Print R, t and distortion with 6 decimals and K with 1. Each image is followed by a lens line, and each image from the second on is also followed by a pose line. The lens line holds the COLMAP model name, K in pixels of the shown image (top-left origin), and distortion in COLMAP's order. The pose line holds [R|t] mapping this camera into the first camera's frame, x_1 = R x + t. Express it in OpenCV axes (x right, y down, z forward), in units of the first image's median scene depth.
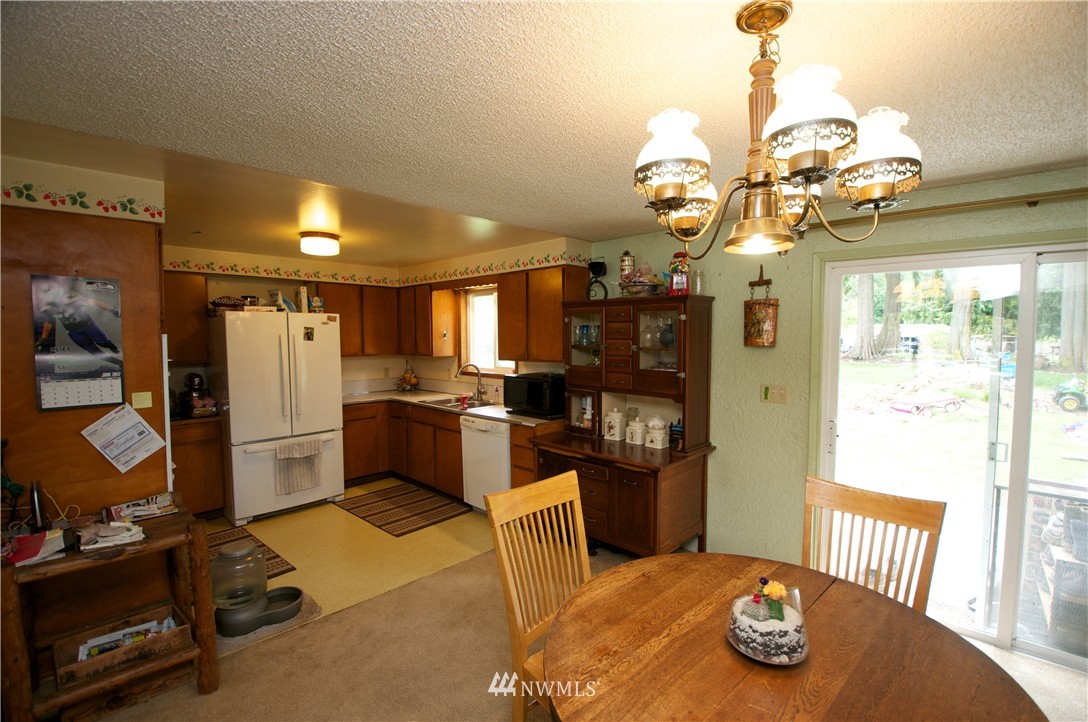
lens RADIAL K [[476.3, 0, 543.5], [0, 476.3, 361.1], [0, 0, 1]] dist [-0.010484, -0.000678]
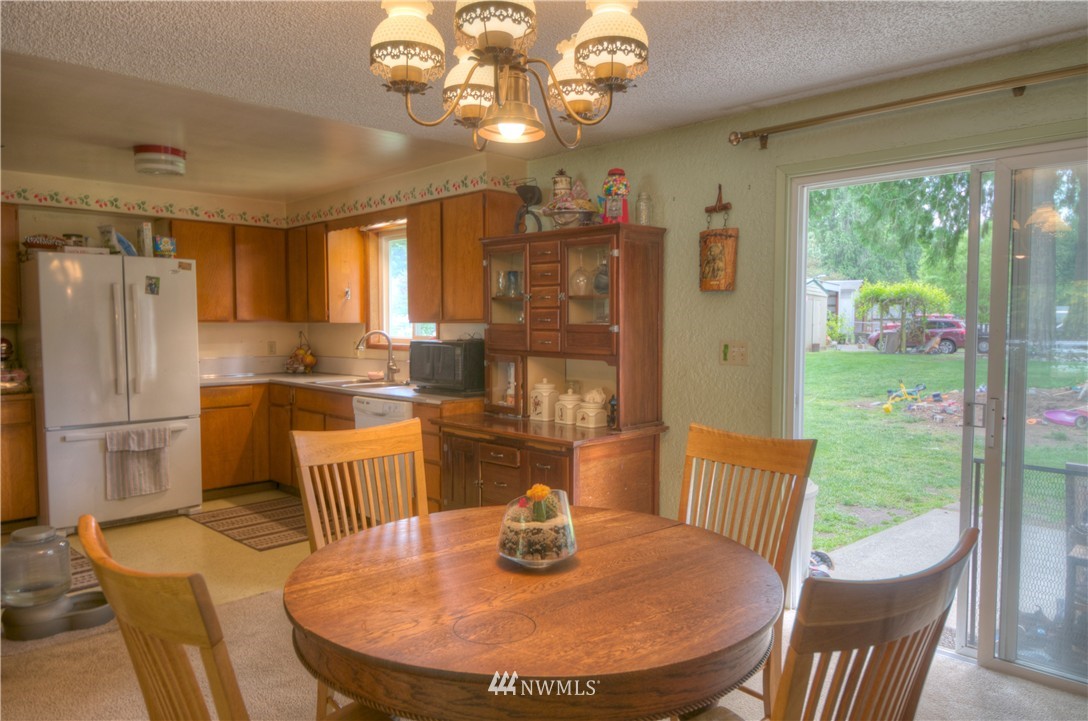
lens RADIAL K [[738.1, 0, 545.4], [0, 738.1, 364.6], [0, 0, 1]] dist [-0.001190, 0.003235]
pose [[0.999587, 0.005500, -0.028207, 0.160502], [-0.005528, 0.999984, -0.000912, 0.067310], [0.028202, 0.001067, 0.999602, -0.144082]]
